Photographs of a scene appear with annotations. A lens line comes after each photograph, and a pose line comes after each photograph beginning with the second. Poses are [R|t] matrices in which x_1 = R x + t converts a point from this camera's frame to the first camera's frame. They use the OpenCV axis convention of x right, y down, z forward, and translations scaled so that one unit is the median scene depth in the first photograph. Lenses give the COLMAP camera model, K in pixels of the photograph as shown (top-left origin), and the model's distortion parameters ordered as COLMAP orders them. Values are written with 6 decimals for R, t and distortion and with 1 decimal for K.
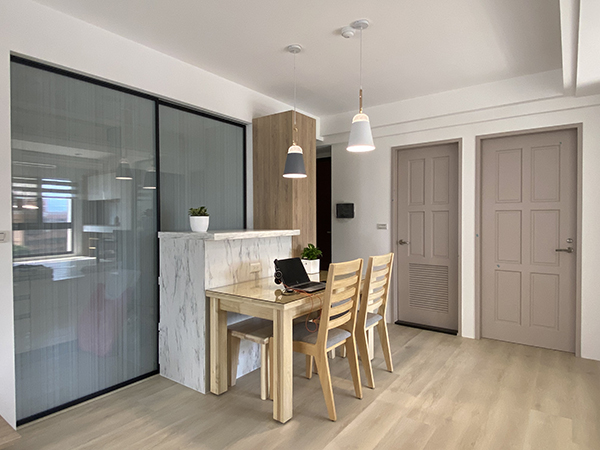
lens RADIAL K [[349.6, 0, 302.7], [0, 349.6, 224.0], [0, 0, 1]] dist [0.019004, -0.000291]
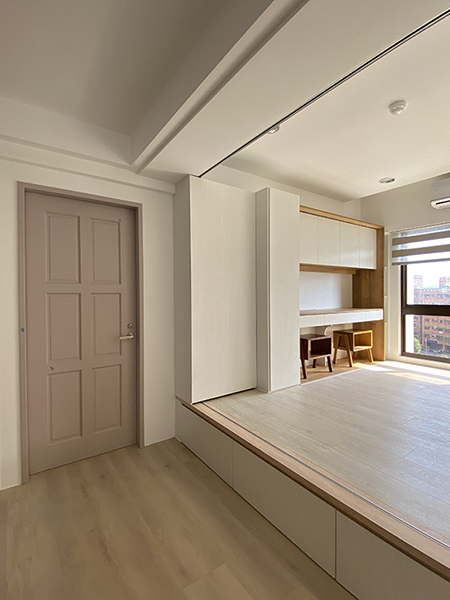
lens RADIAL K [[292.6, 0, 228.6], [0, 292.6, 297.9], [0, 0, 1]] dist [0.008841, -0.006955]
pose [[0.311458, -0.006930, 0.950235, 0.095286], [0.018630, 0.999826, 0.001185, -0.023706], [-0.950077, 0.017333, 0.311533, 0.494055]]
